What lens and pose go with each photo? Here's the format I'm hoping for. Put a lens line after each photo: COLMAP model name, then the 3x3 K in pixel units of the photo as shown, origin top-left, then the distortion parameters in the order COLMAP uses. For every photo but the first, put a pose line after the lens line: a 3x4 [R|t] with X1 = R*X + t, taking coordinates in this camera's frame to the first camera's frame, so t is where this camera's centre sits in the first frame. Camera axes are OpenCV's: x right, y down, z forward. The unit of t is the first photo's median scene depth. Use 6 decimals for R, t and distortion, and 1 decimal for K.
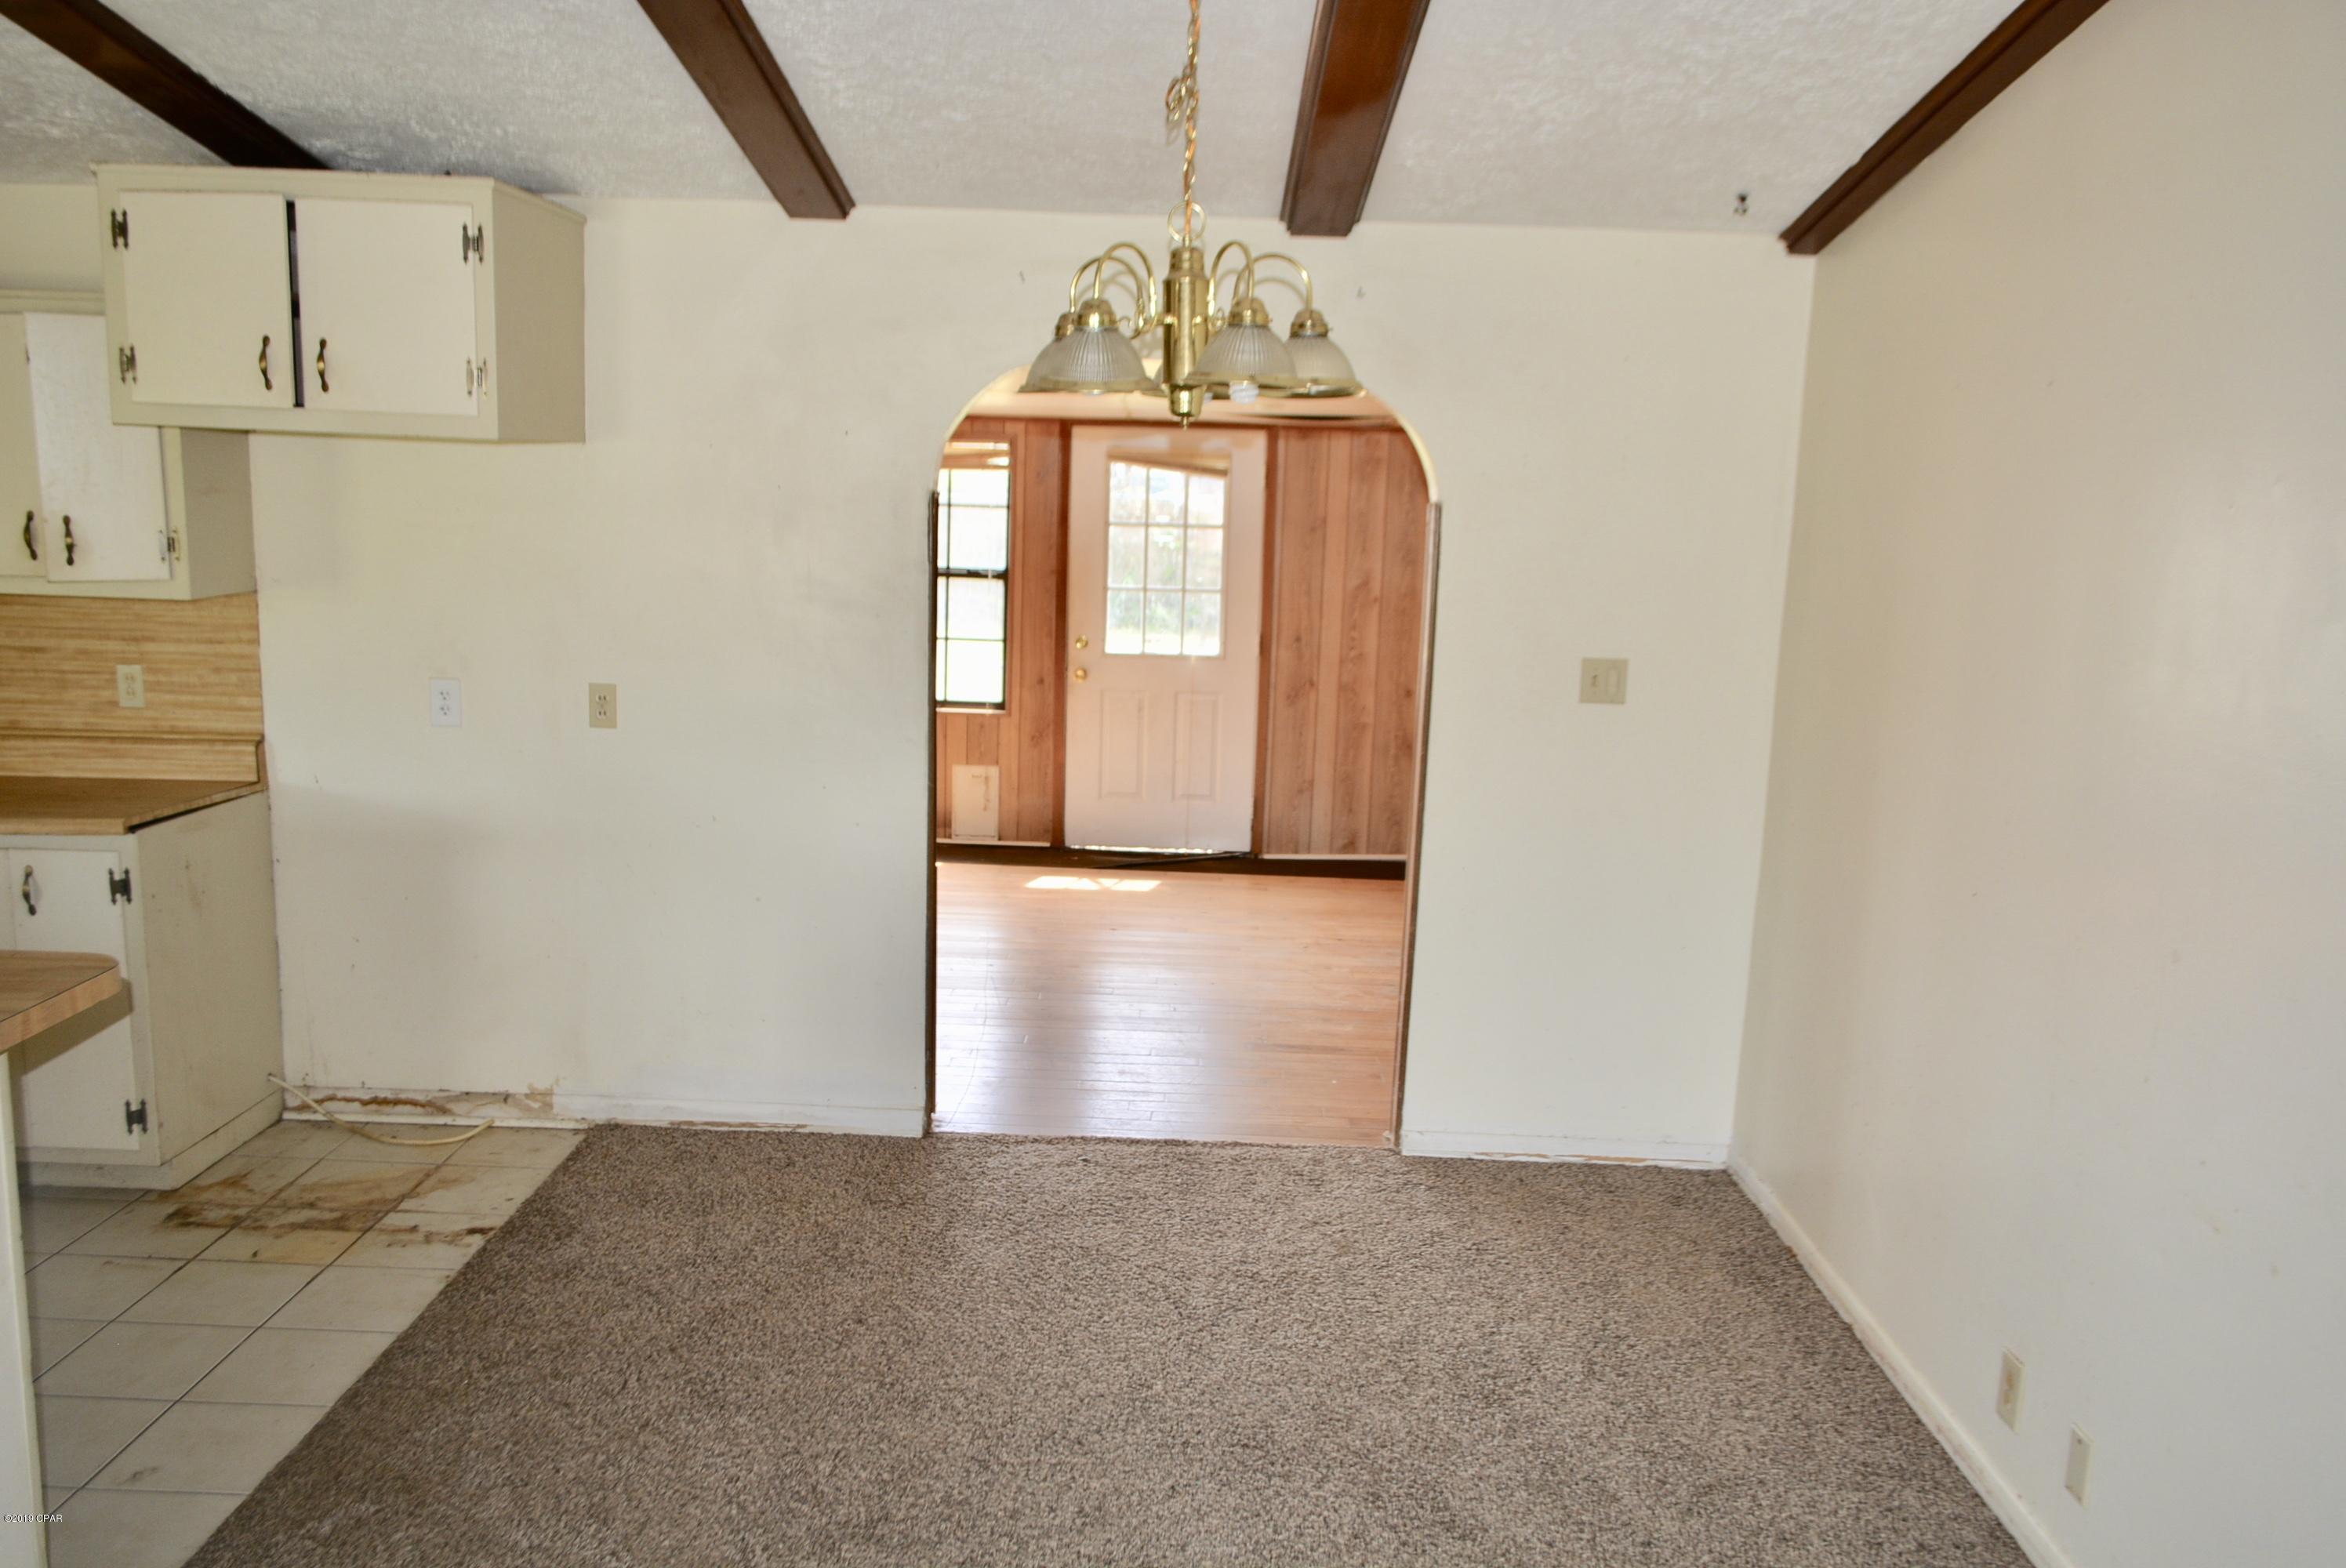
lens RADIAL K [[1842.5, 0, 1182.1], [0, 1842.5, 811.7], [0, 0, 1]] dist [-0.019377, 0.004624]
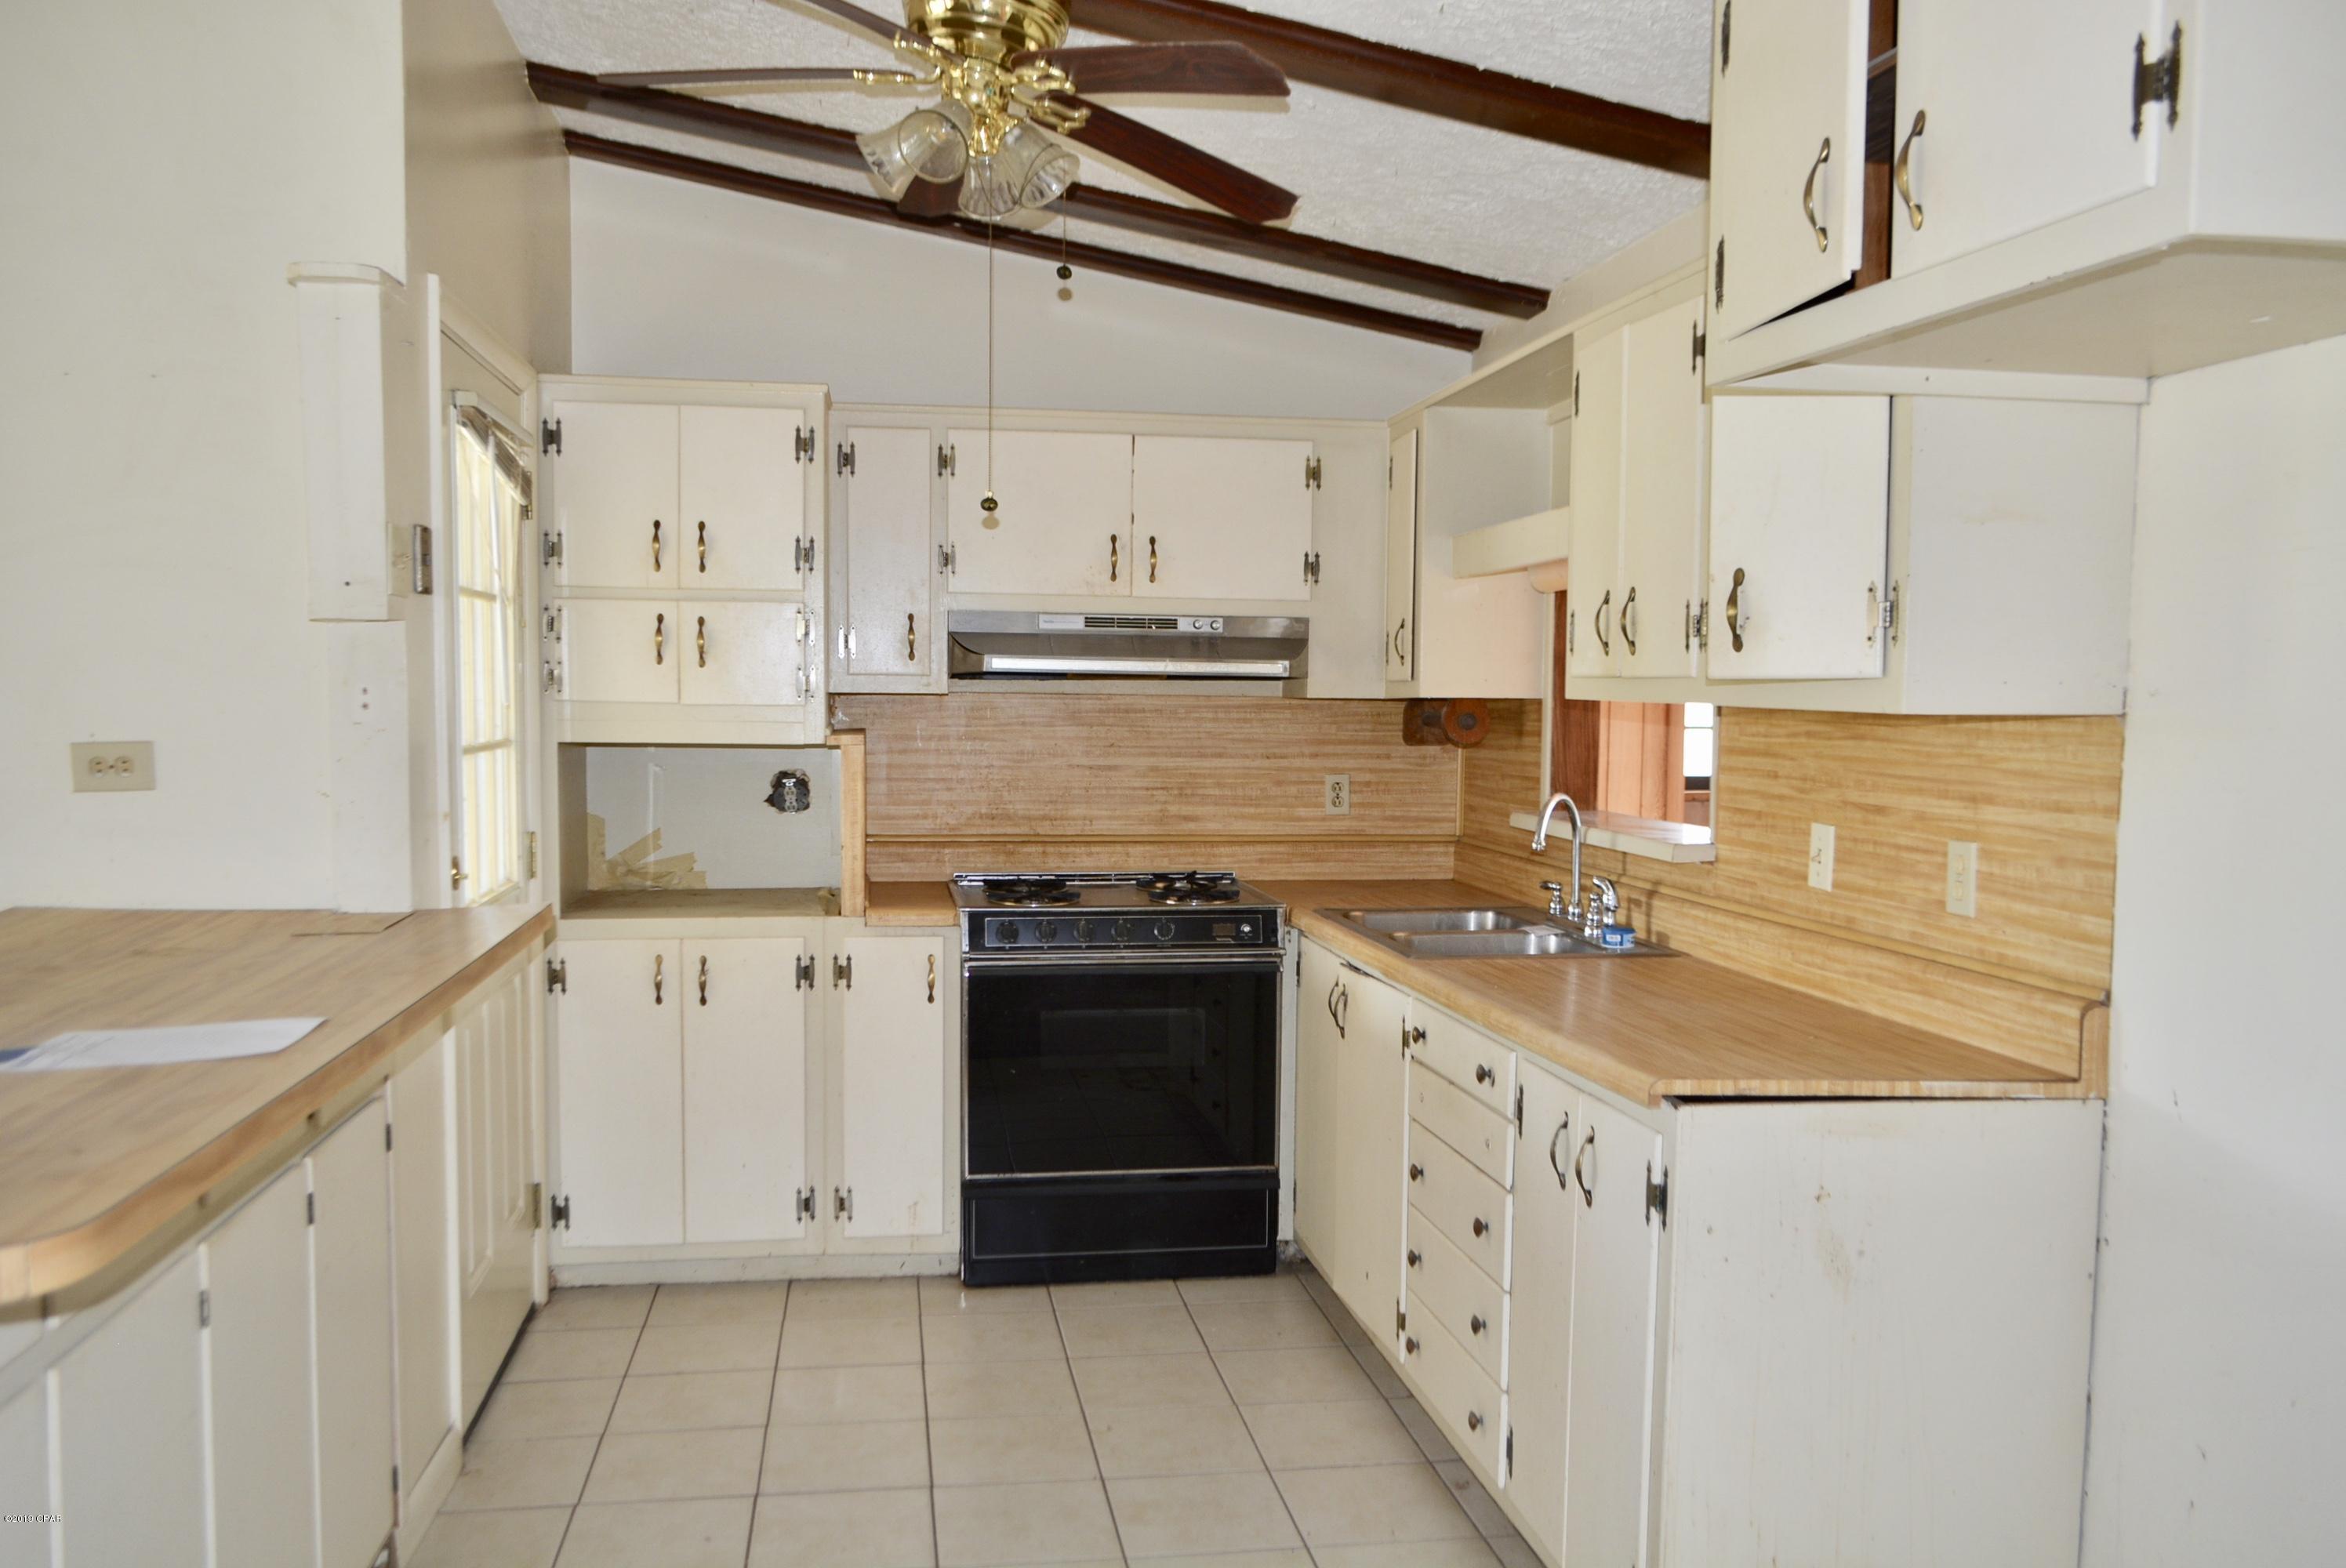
lens RADIAL K [[1842.5, 0, 1182.1], [0, 1842.5, 811.7], [0, 0, 1]] dist [-0.019377, 0.004624]
pose [[0.169490, 0.038405, -0.984783, -0.039297], [-0.181848, 0.983301, 0.007049, -0.048456], [0.968609, 0.177887, 0.173643, 0.654085]]
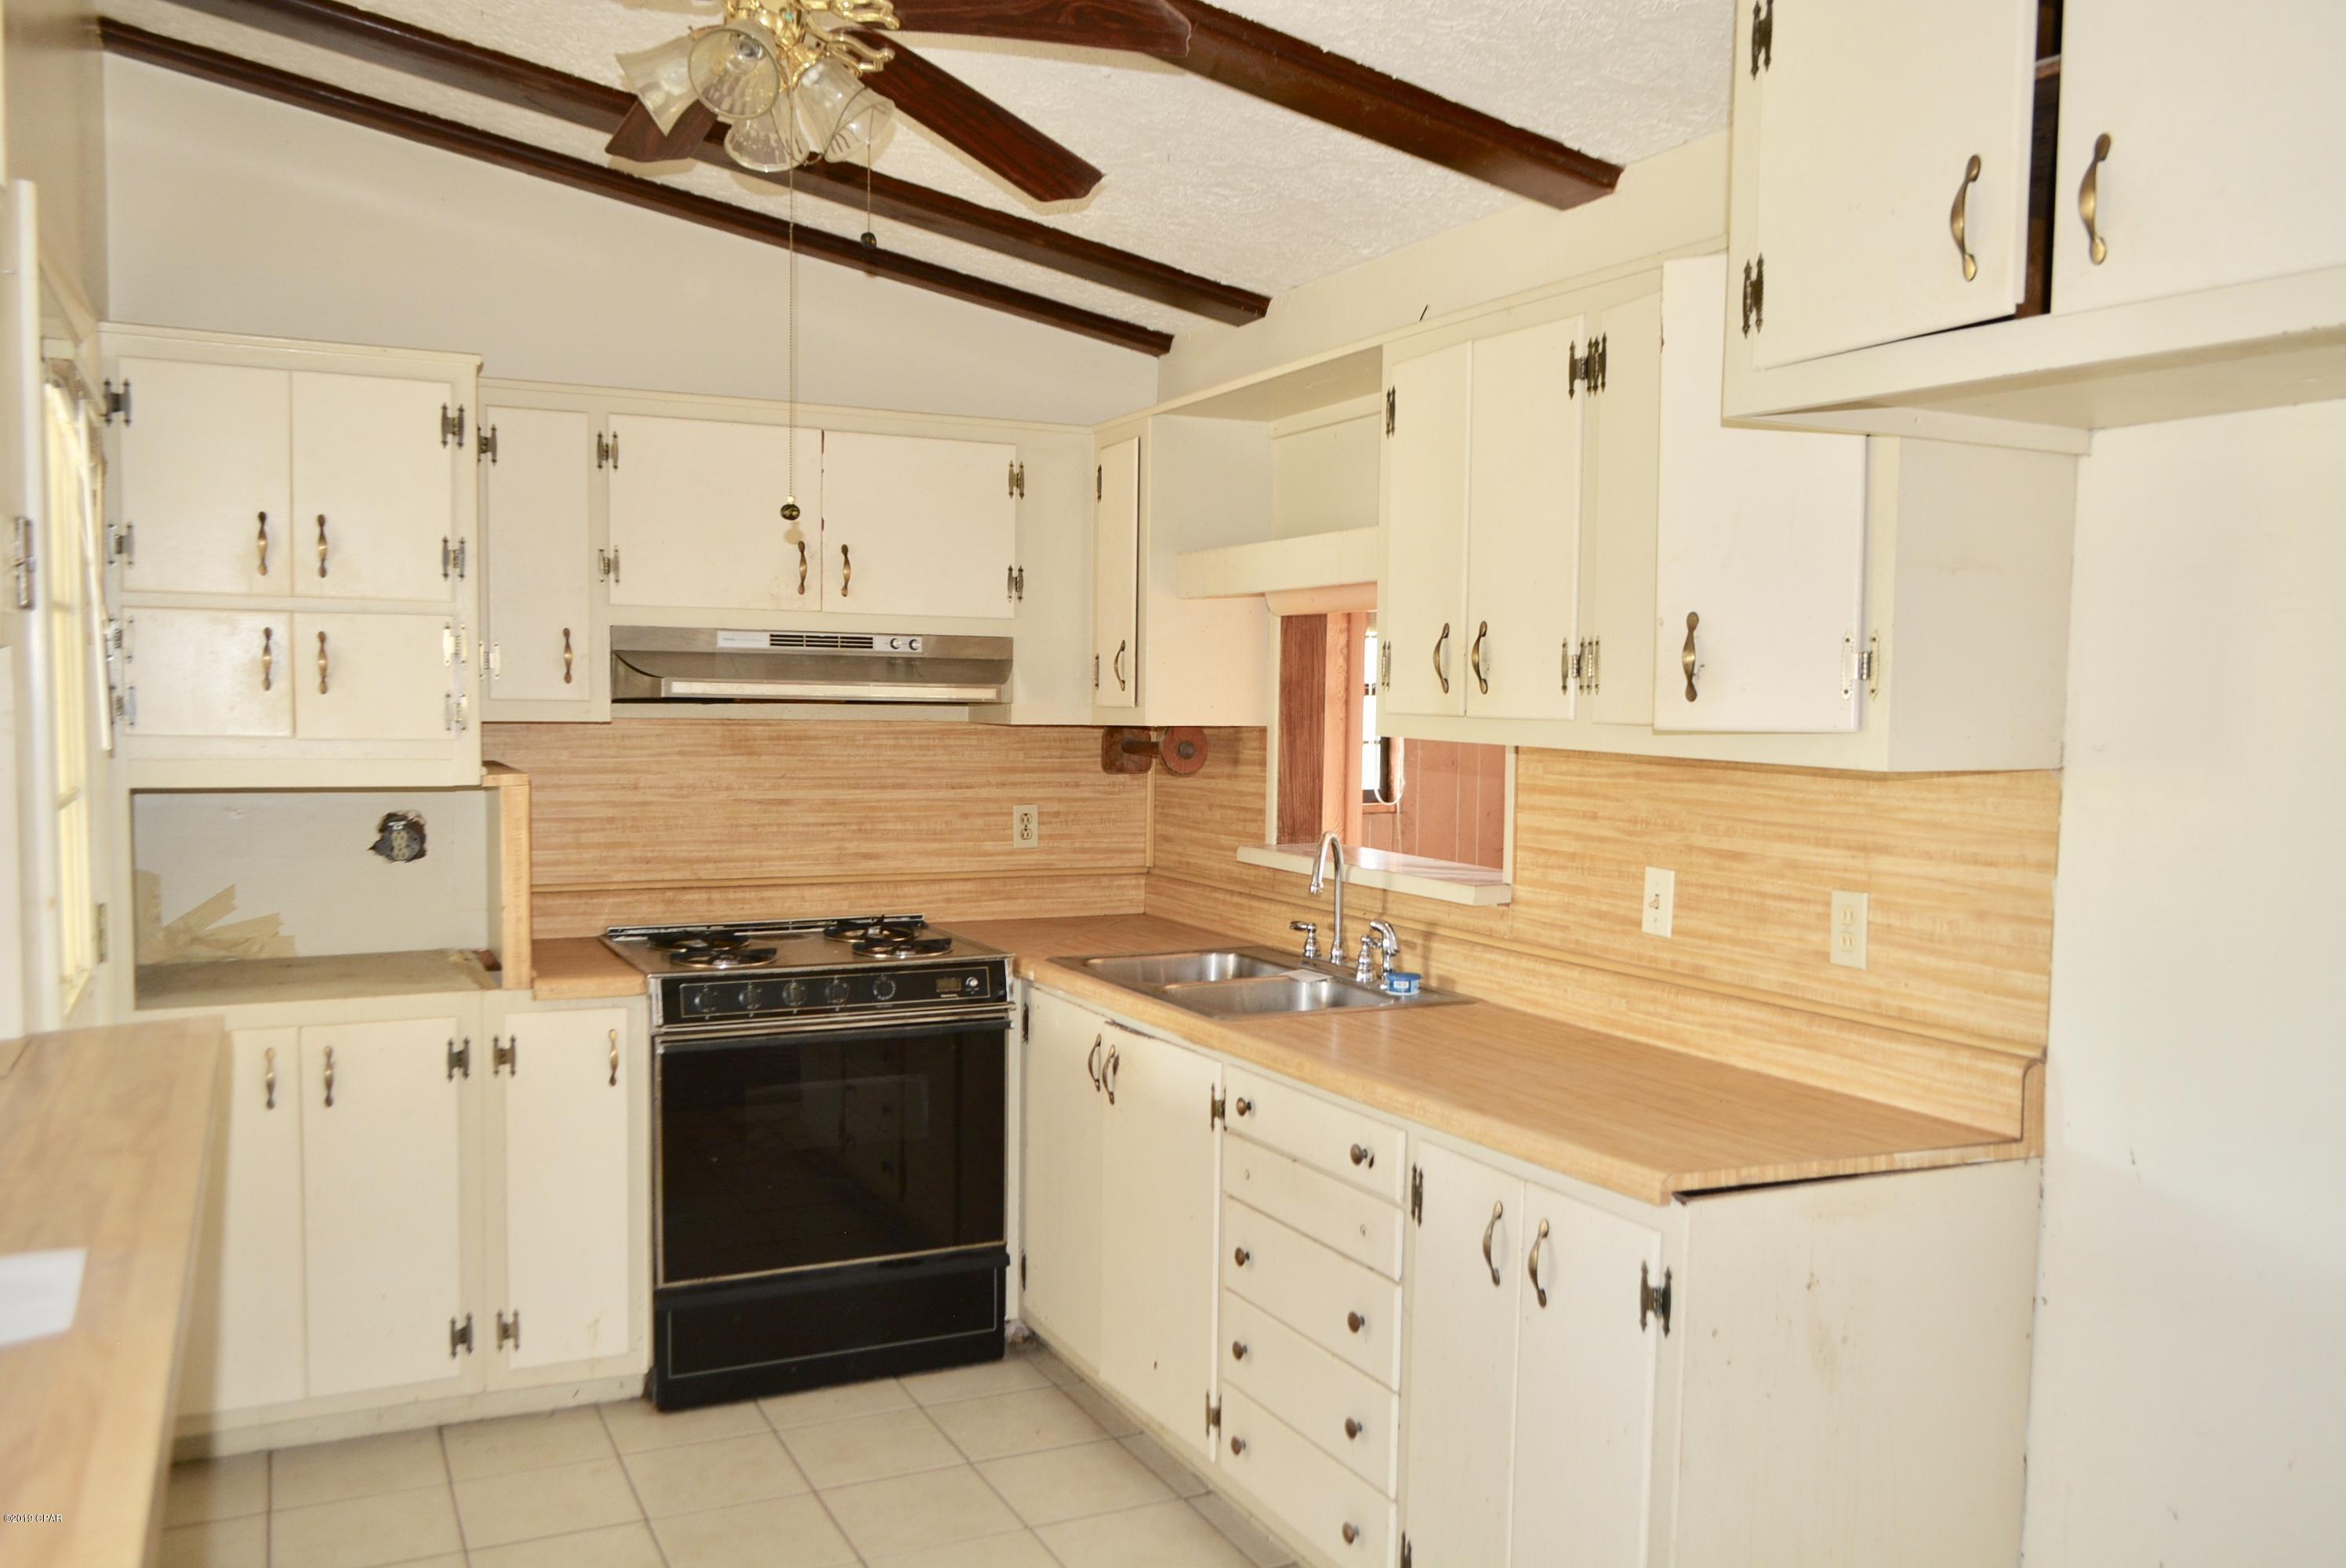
lens RADIAL K [[1833.5, 0, 1175.6], [0, 1833.5, 814.7], [0, 0, 1]] dist [-0.010428, 0.001487]
pose [[0.447274, 0.037465, -0.893612, -0.158582], [-0.161232, 0.986131, -0.039357, -0.047460], [0.879744, 0.161682, 0.447112, 0.554119]]
